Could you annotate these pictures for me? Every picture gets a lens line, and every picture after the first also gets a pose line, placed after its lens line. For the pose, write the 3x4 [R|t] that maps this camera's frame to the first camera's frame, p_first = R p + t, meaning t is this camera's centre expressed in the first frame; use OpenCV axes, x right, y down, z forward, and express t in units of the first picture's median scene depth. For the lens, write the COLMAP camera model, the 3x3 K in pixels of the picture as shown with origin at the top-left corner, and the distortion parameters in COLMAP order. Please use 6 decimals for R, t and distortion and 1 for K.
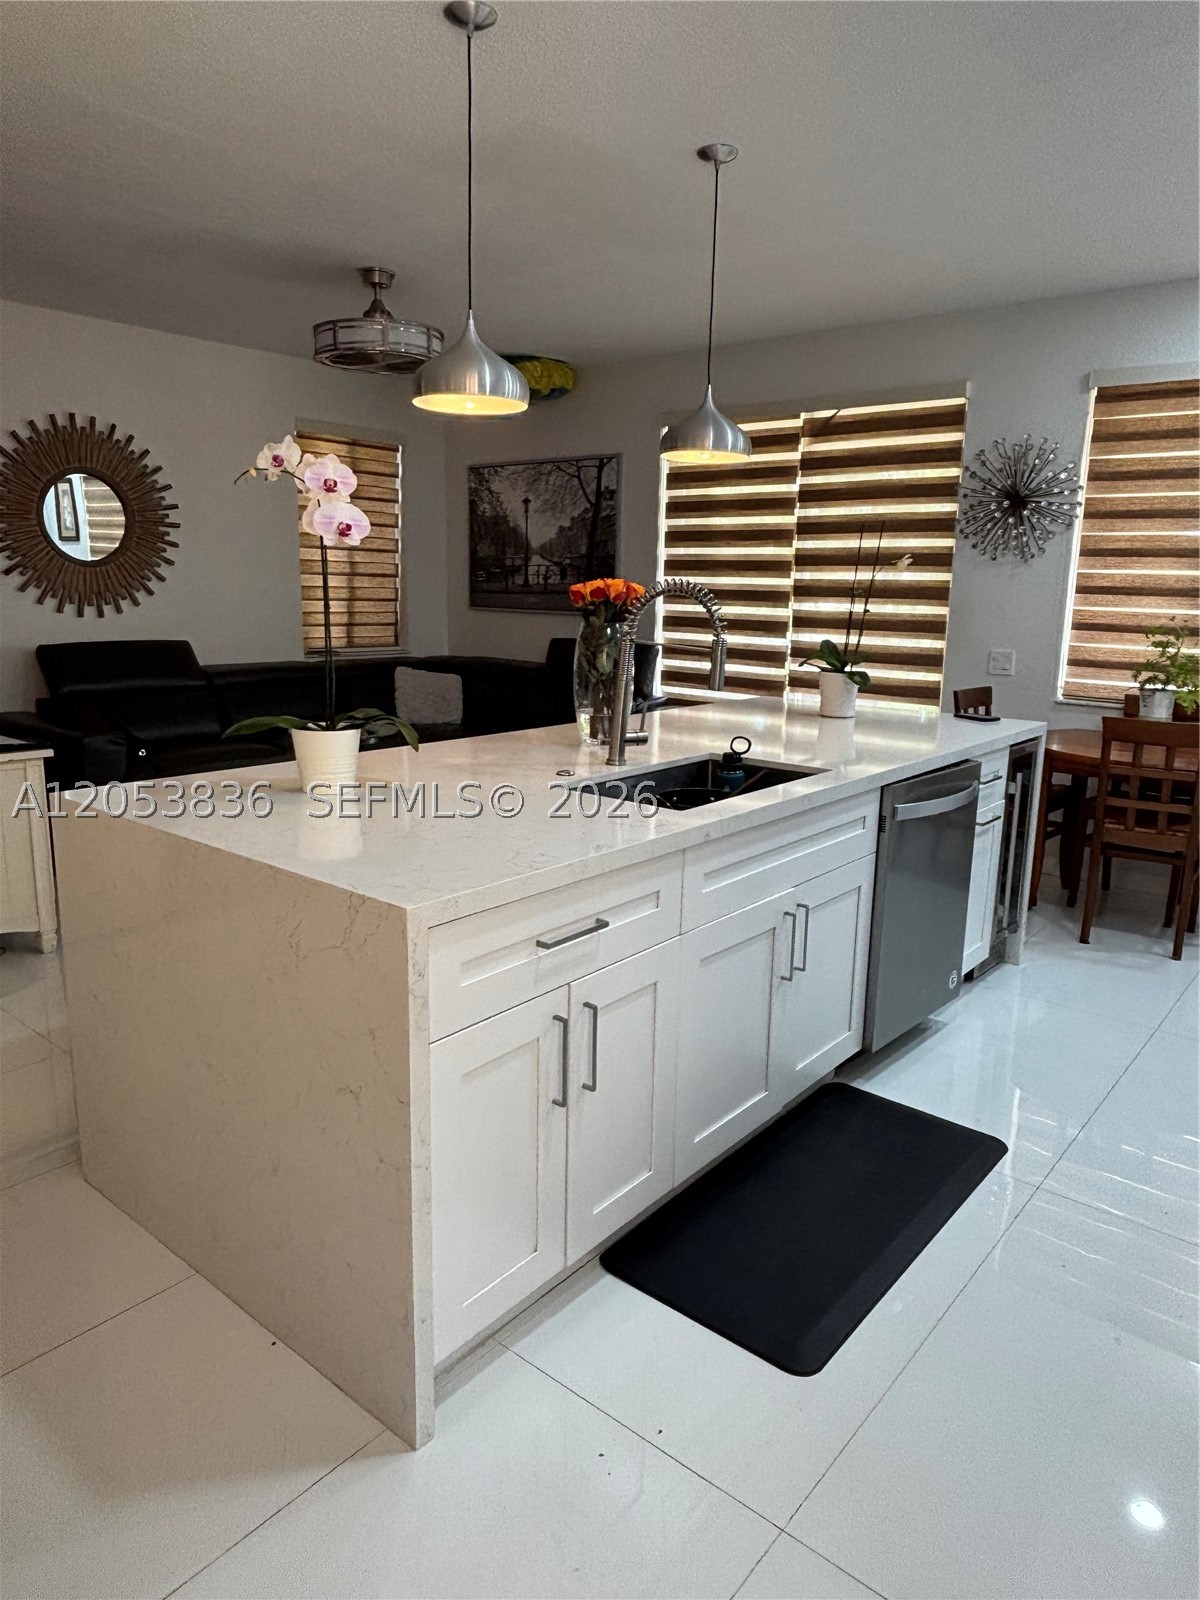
lens RADIAL K [[1032.6, 0, 618.0], [0, 1032.6, 810.9], [0, 0, 1]] dist [0.006292, -0.034339]
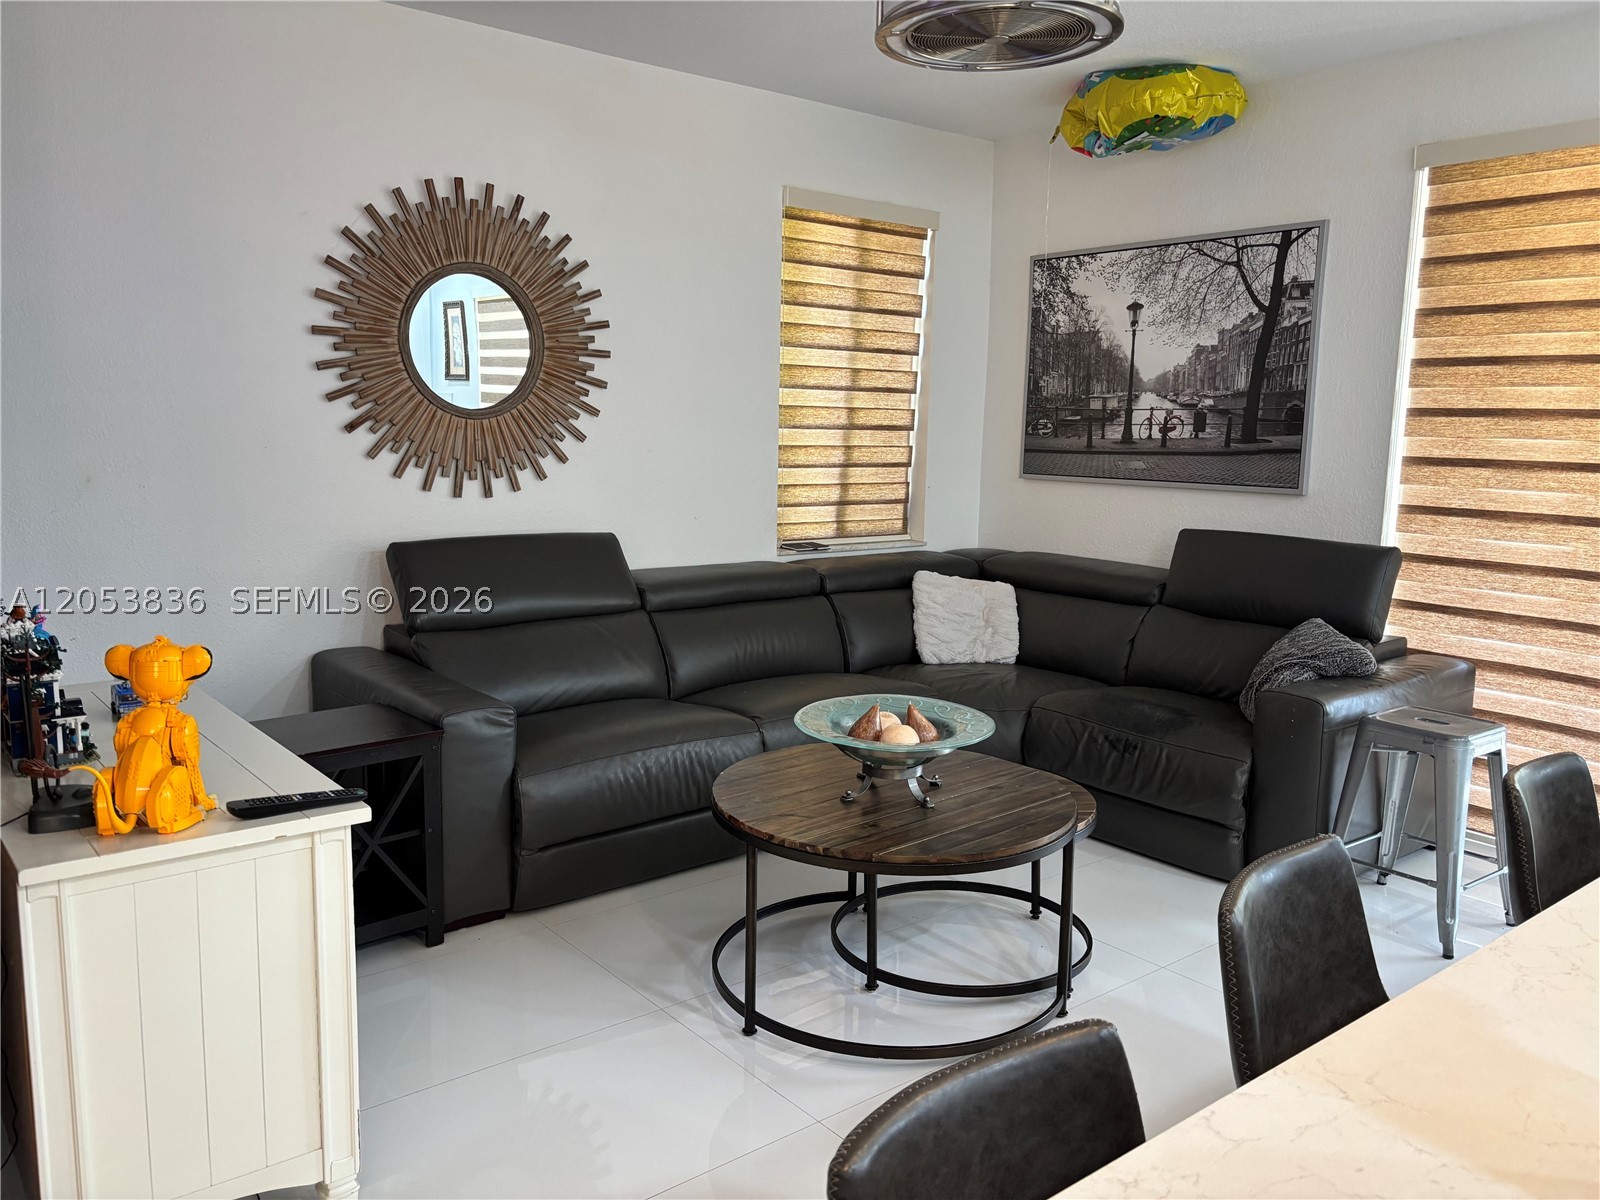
lens RADIAL K [[1191.0, 0, 790.5], [0, 1191.0, 607.1], [0, 0, 1]] dist [0.012562, -0.012870]
pose [[0.977144, 0.026079, -0.210975, -0.137368], [-0.040057, 0.997256, -0.062255, -0.069747], [0.208772, 0.069283, 0.975507, 0.278516]]
